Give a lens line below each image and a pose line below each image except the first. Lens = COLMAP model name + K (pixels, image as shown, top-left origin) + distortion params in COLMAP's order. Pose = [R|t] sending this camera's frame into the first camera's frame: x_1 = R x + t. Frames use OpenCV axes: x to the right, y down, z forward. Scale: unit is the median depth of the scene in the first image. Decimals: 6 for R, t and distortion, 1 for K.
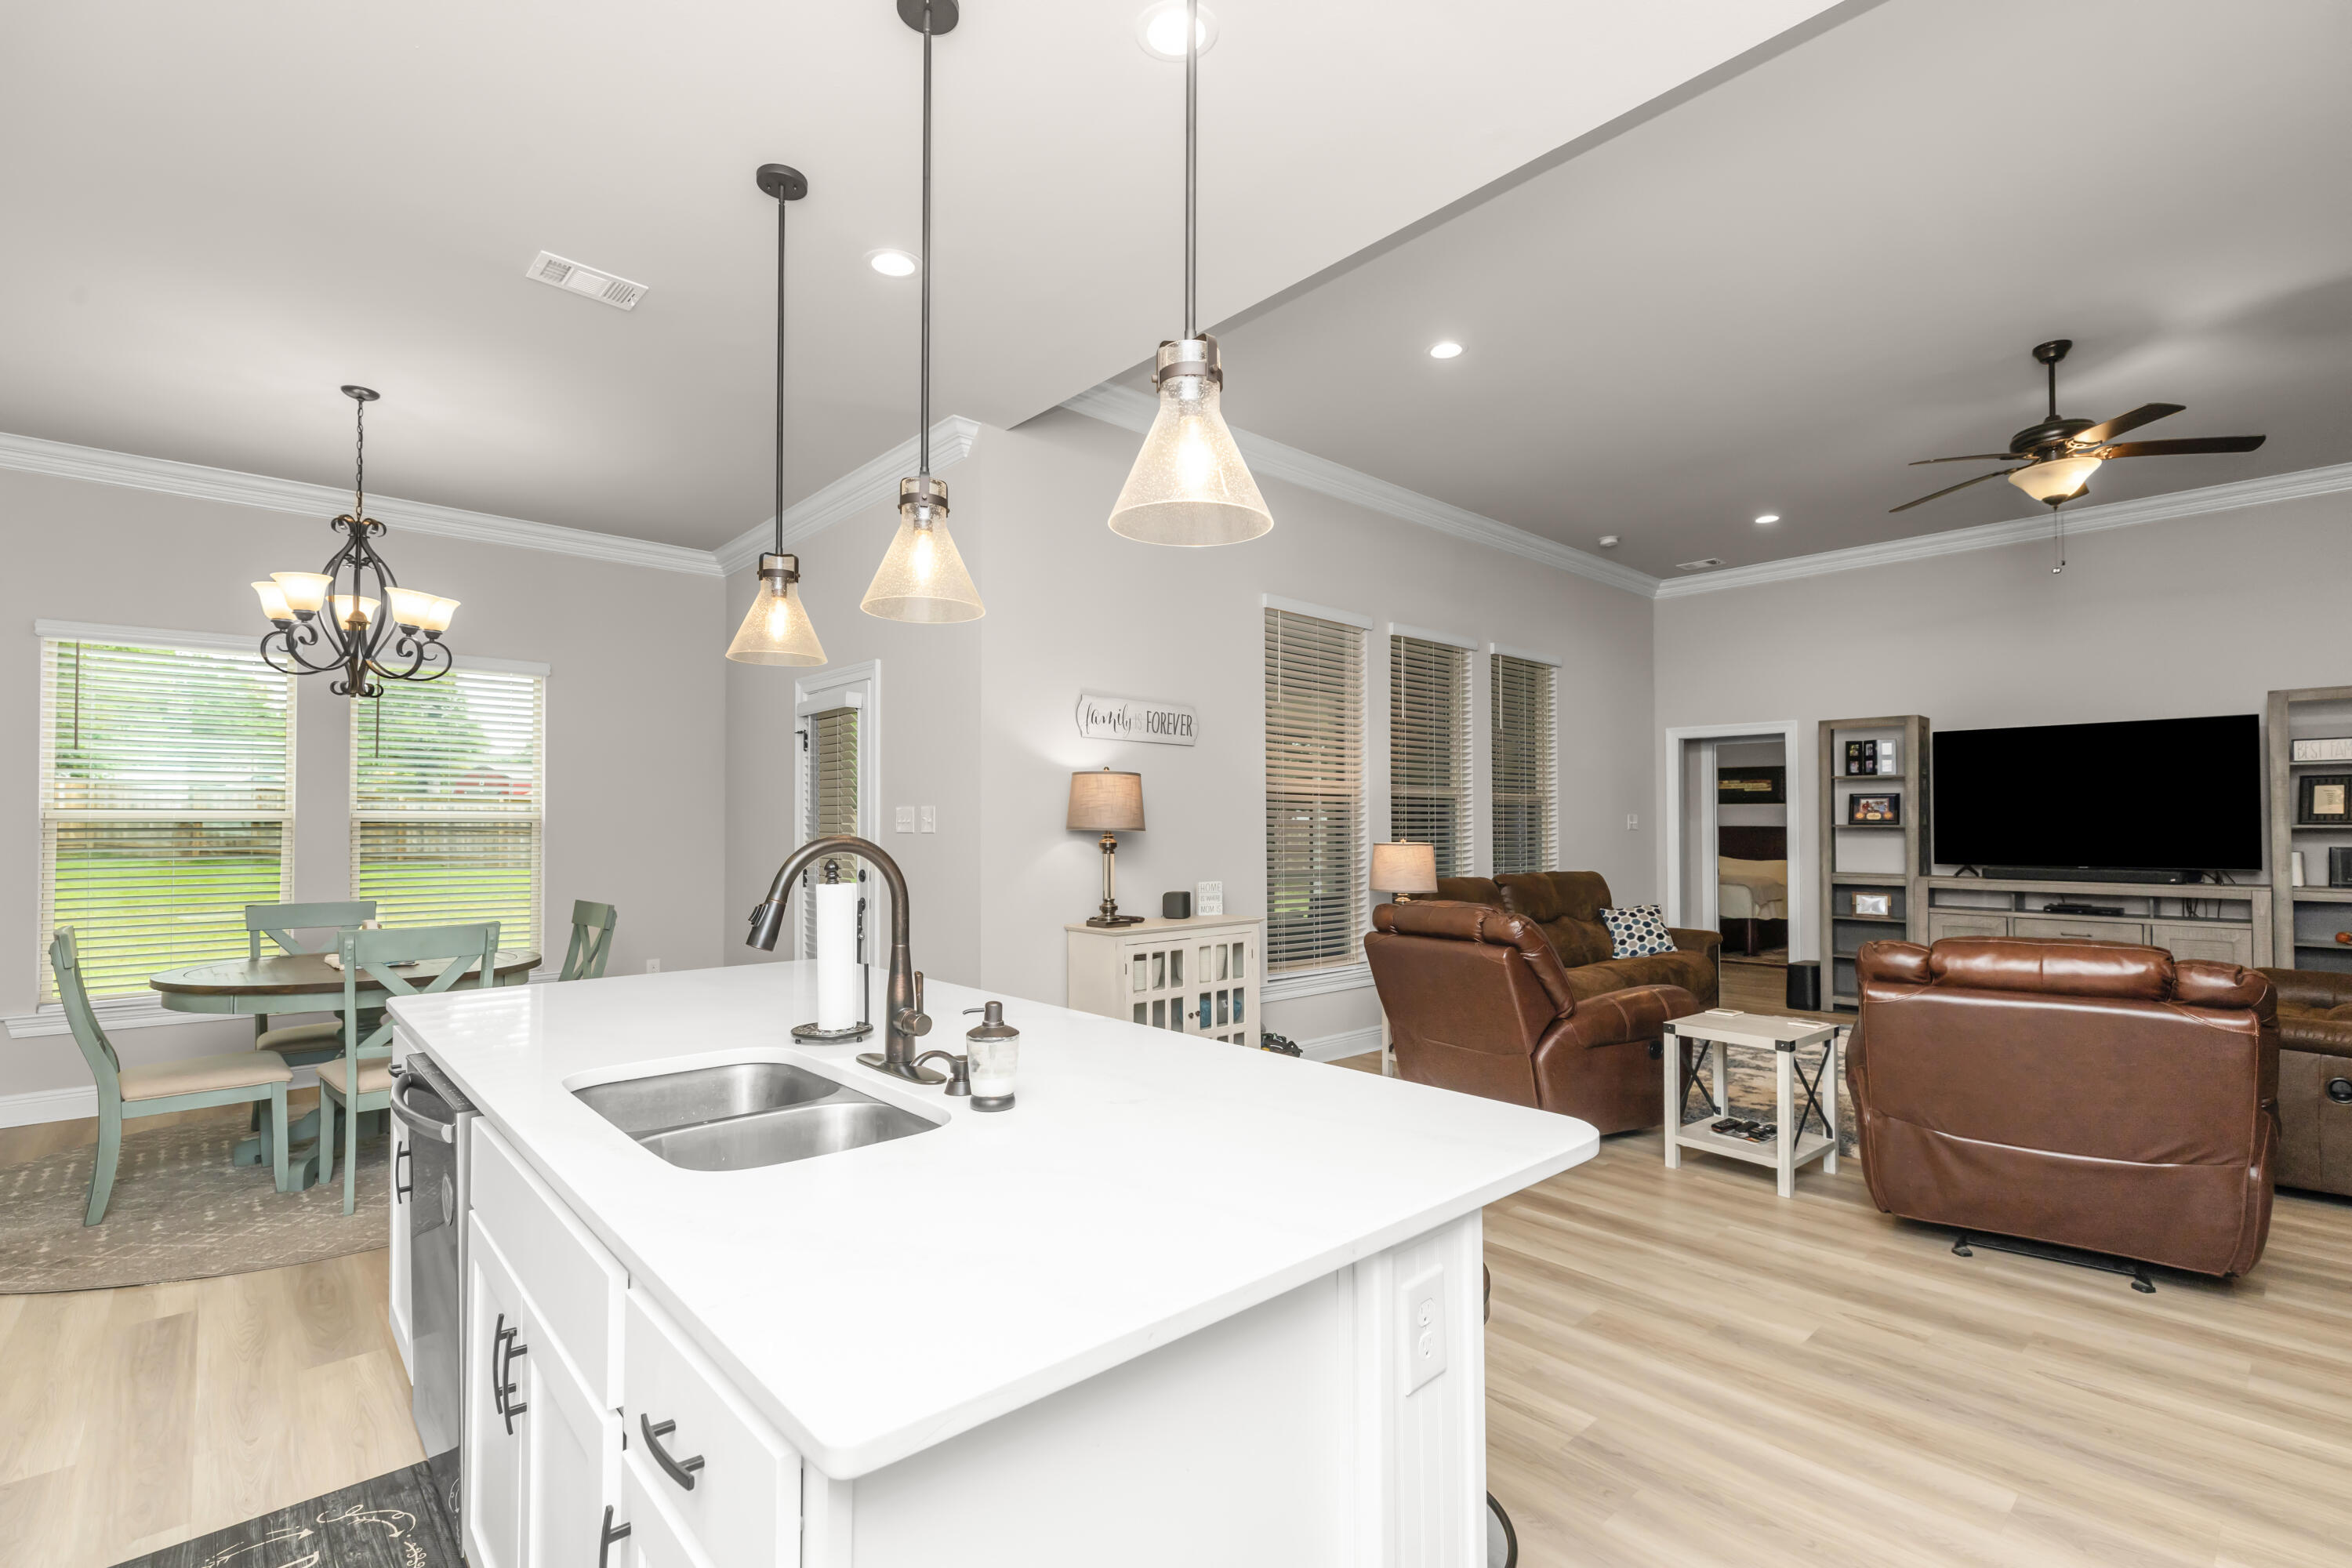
lens RADIAL K [[1062.1, 0, 1196.5], [0, 1062.1, 803.8], [0, 0, 1]] dist [0.003709, 0.000044]
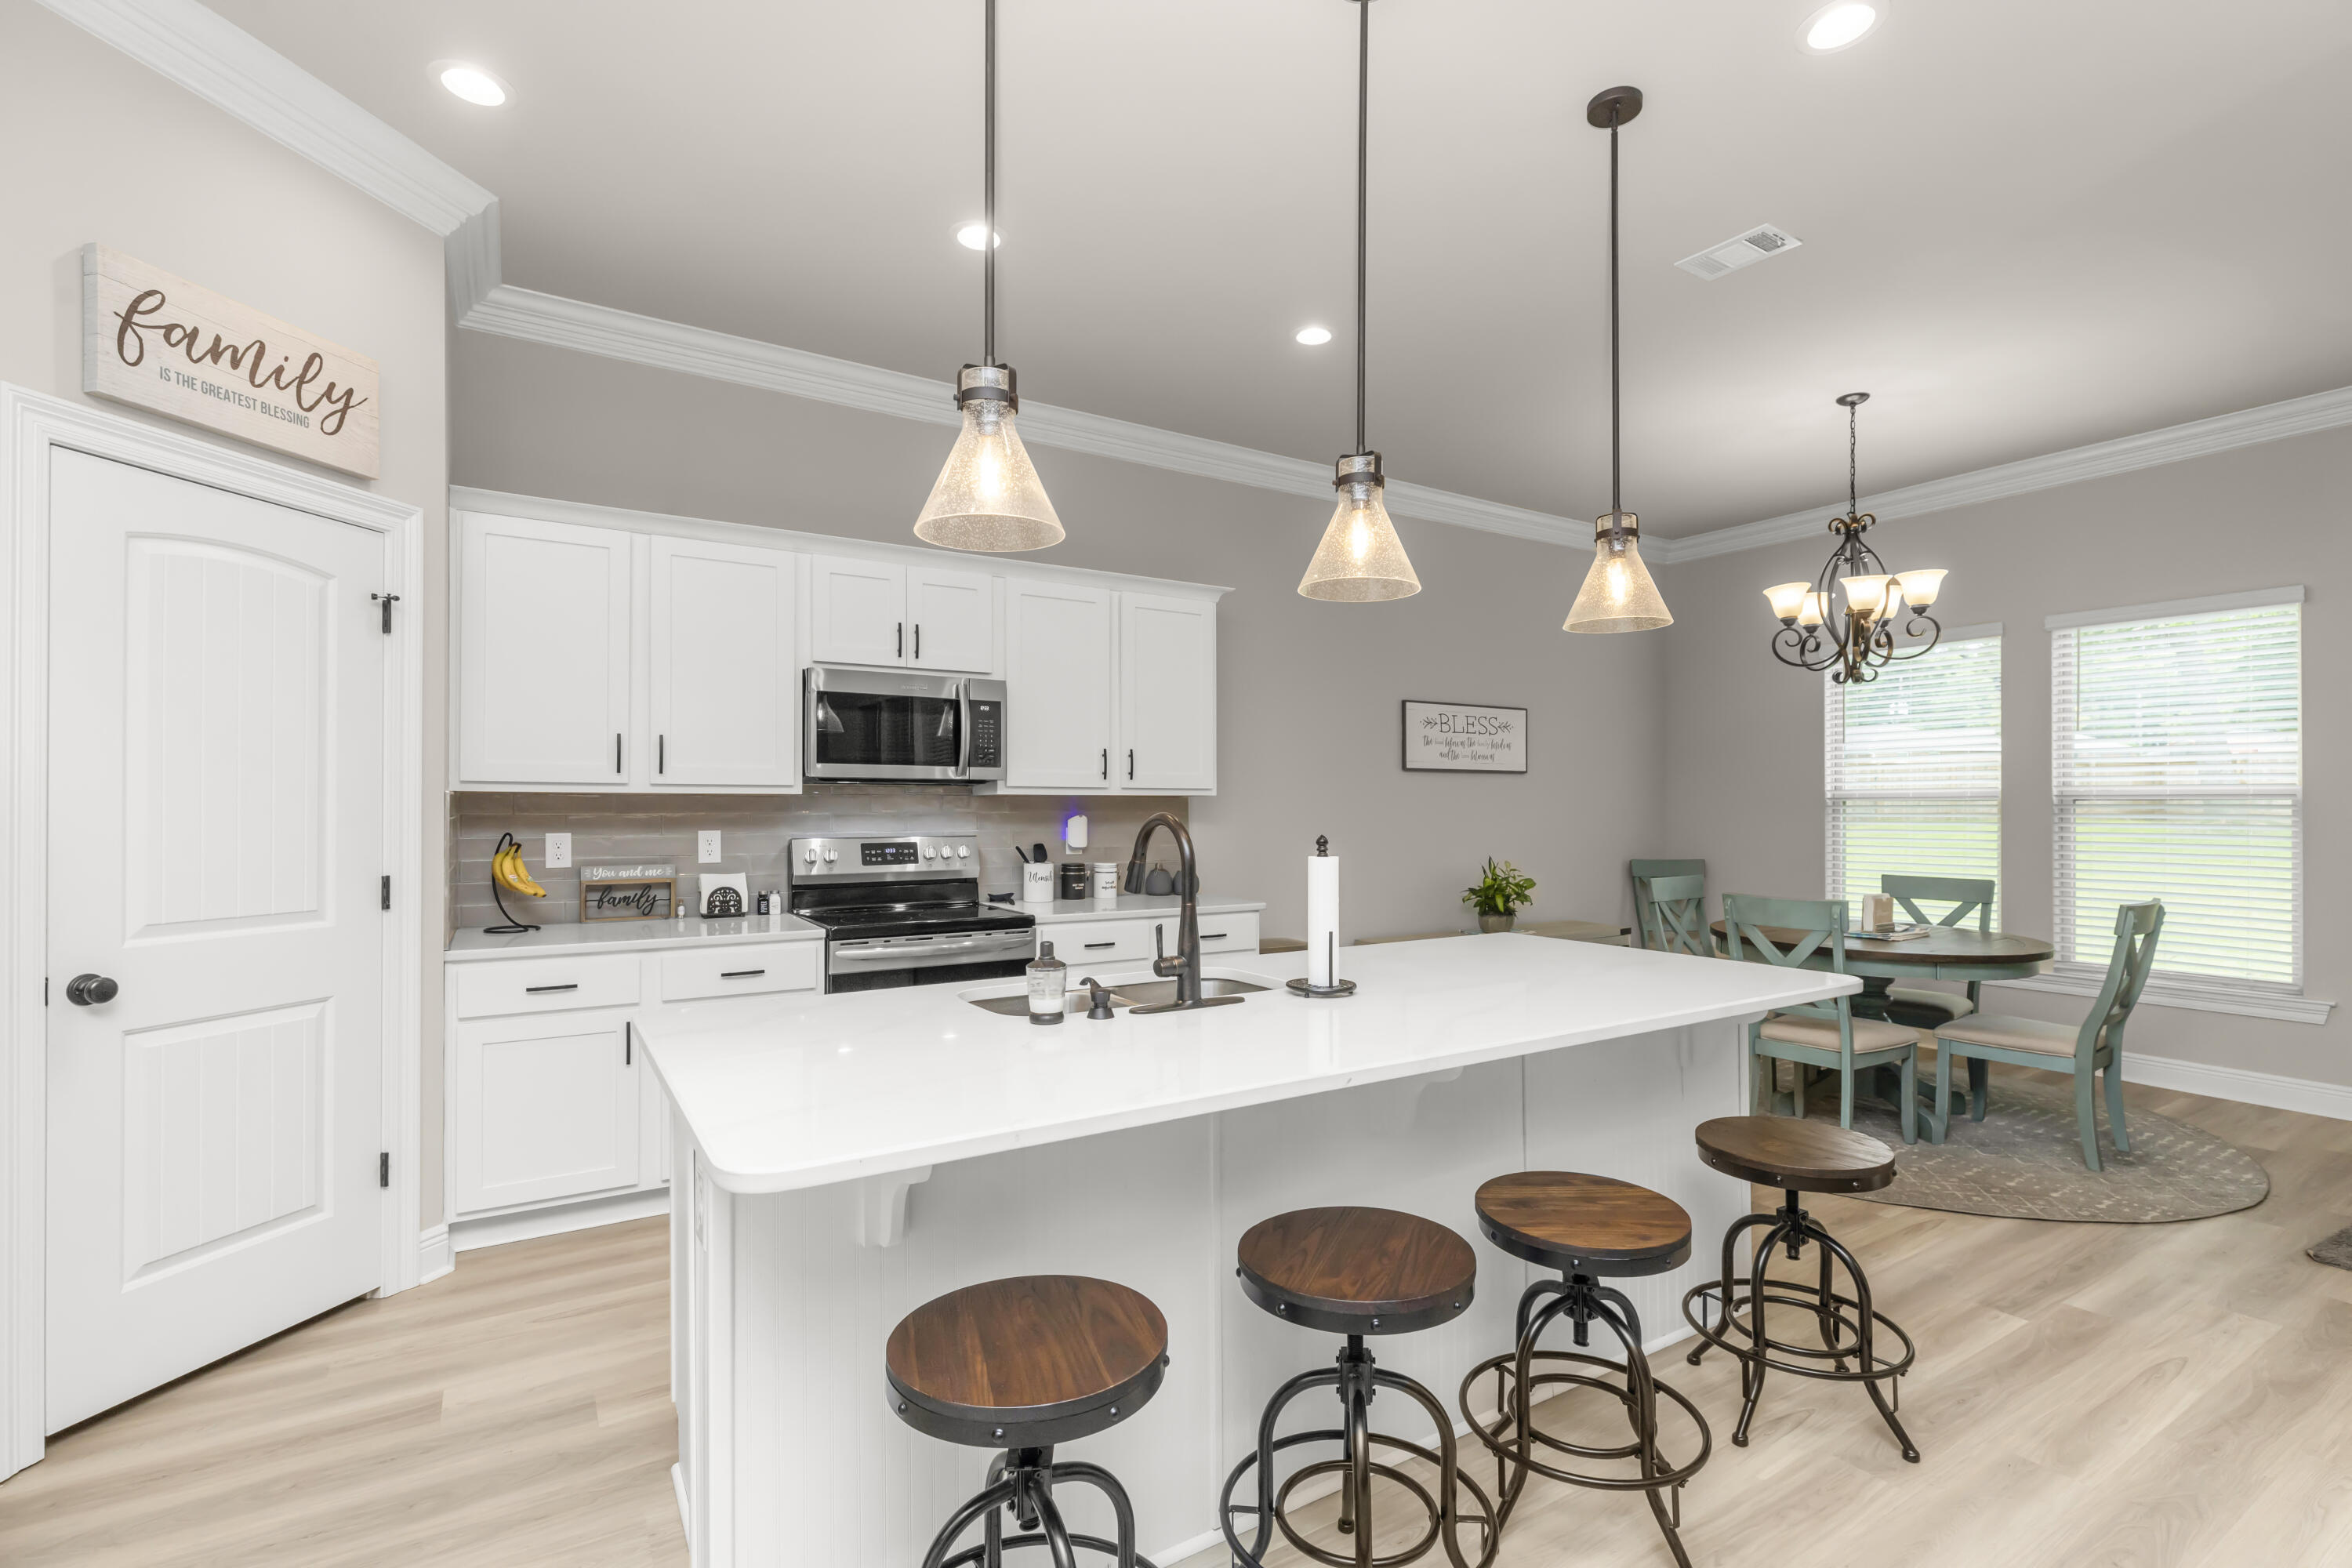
lens RADIAL K [[1071.1, 0, 1174.0], [0, 1071.1, 809.4], [0, 0, 1]] dist [0.002122, -0.000320]
pose [[-0.193050, 0.004369, -0.981179, 0.338971], [0.019515, 0.999809, 0.000612, 0.009434], [0.980995, -0.019029, -0.193099, 0.447186]]
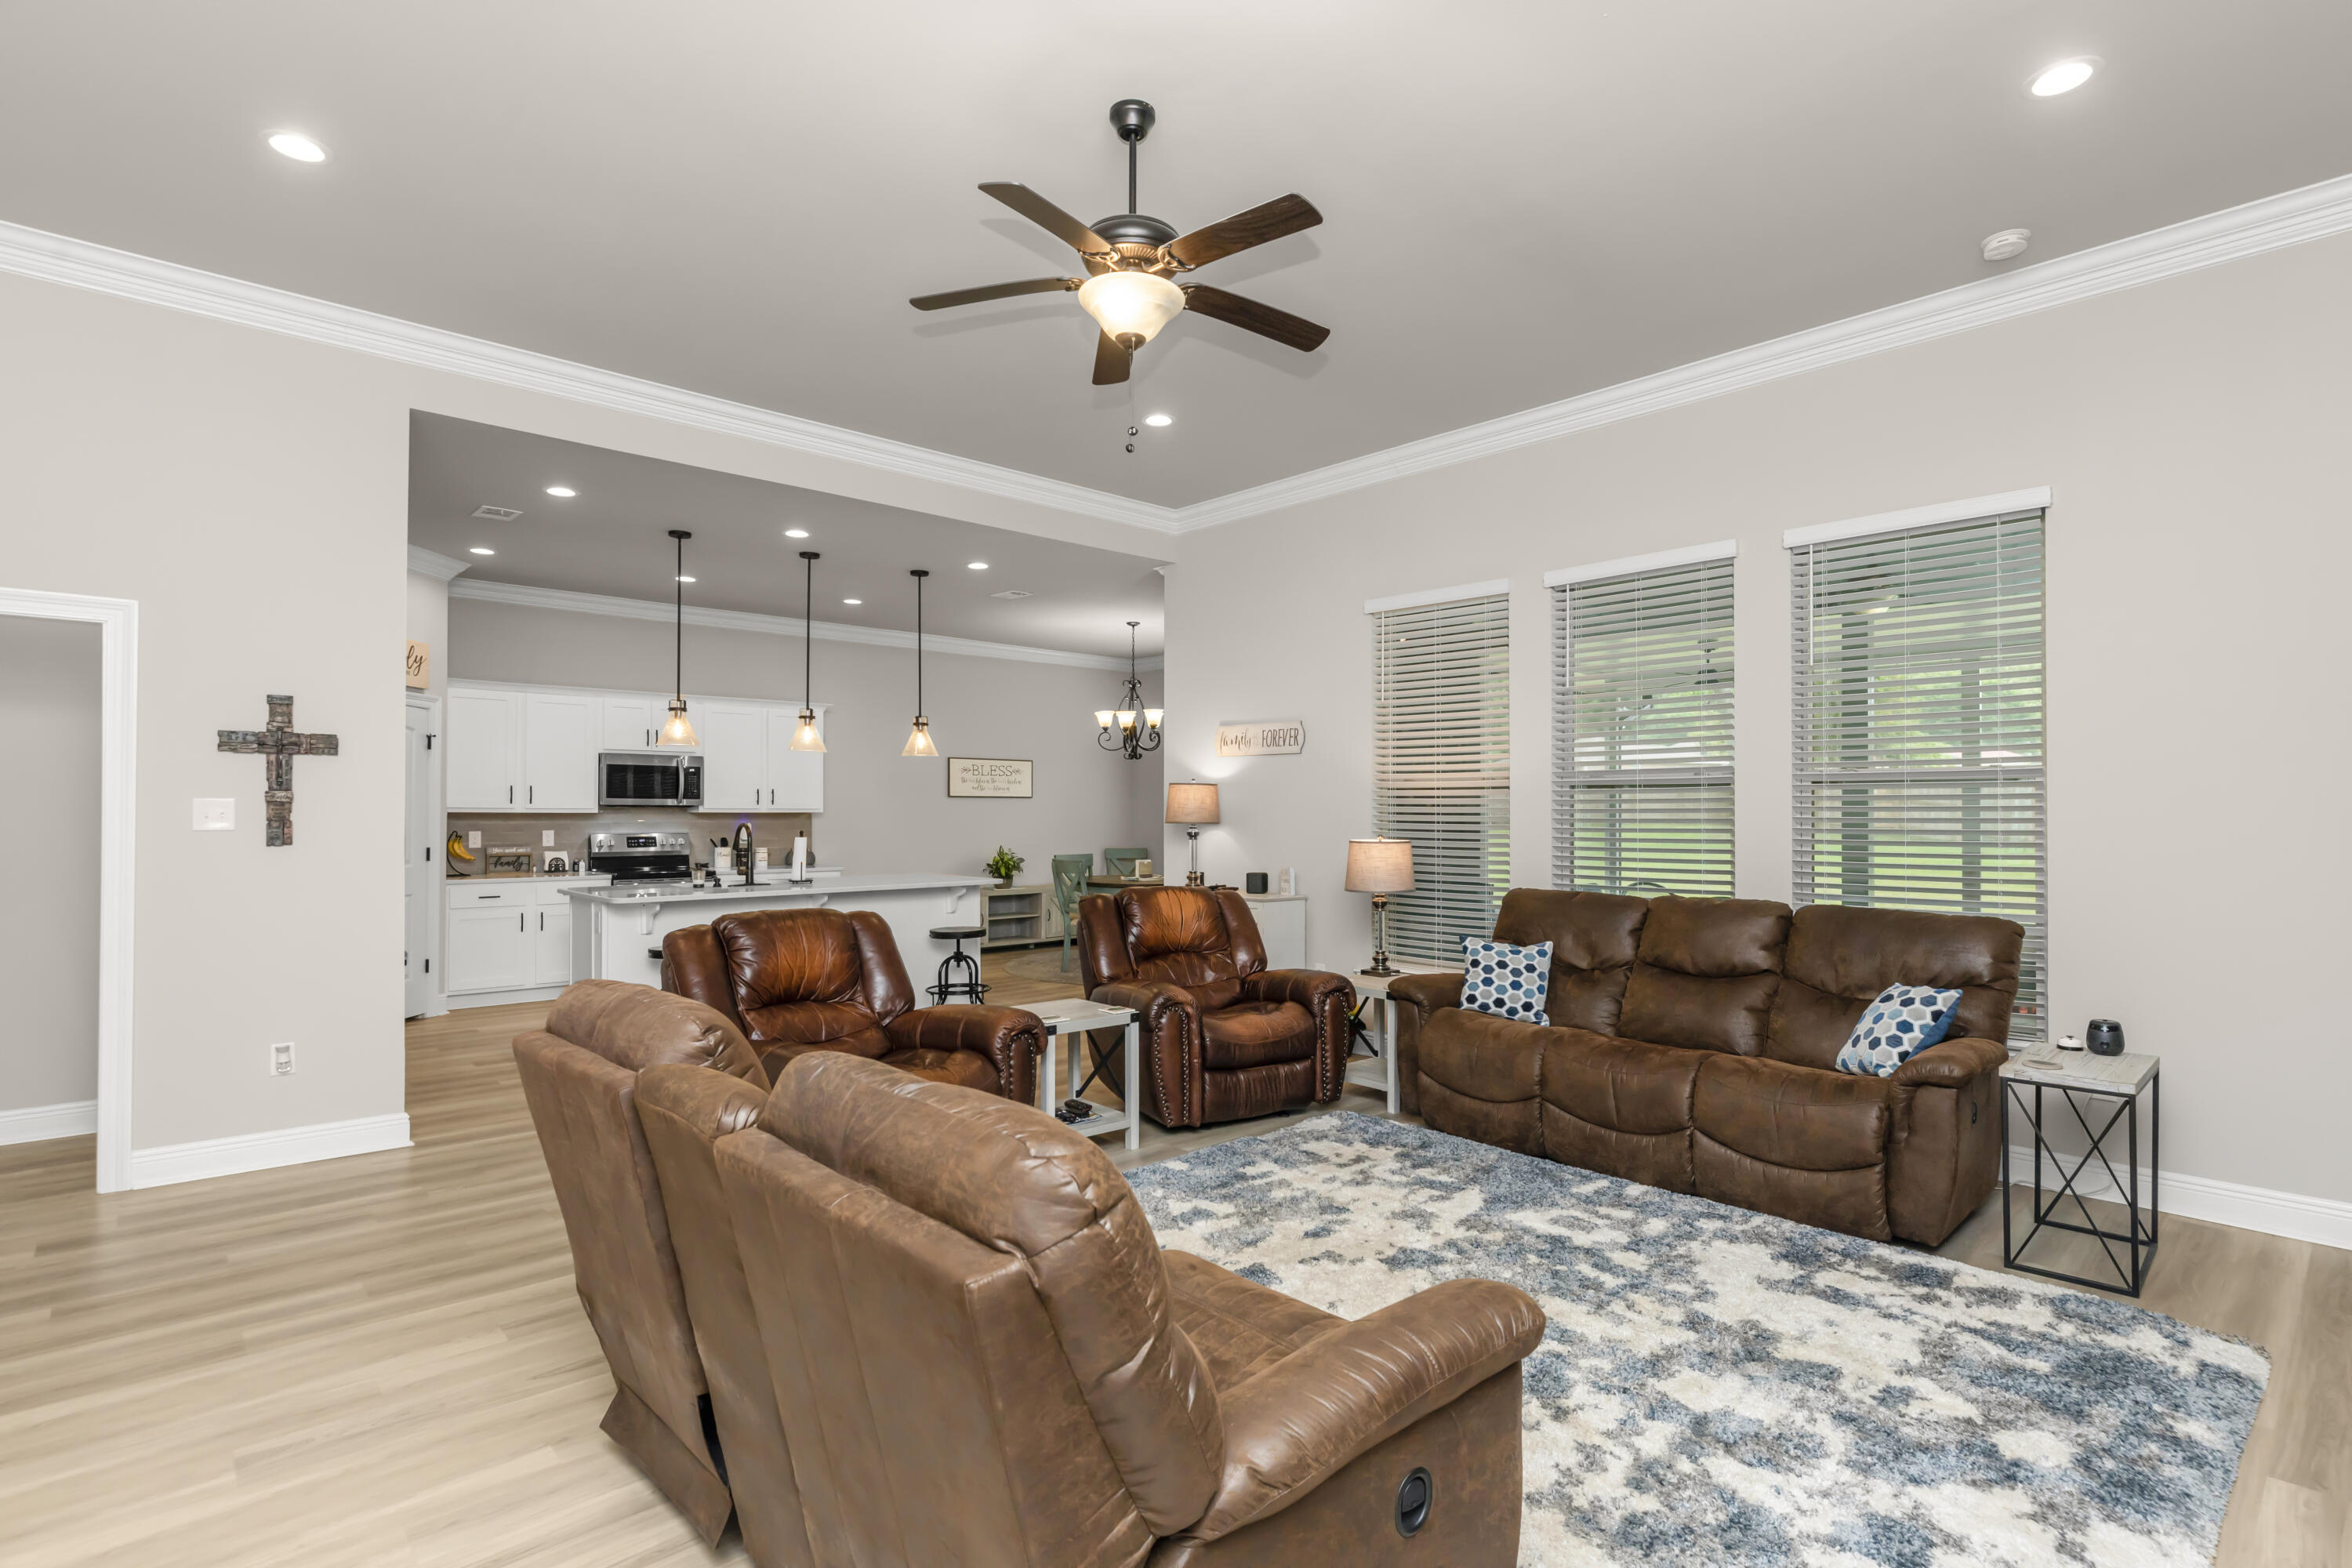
lens RADIAL K [[1140.8, 0, 1178.7], [0, 1140.8, 802.5], [0, 0, 1]] dist [-0.011753, -0.000071]
pose [[-0.001185, -0.007896, -0.999968, 1.352669], [0.019145, 0.999785, -0.007917, 0.008566], [0.999816, -0.019154, -0.001033, 0.915914]]
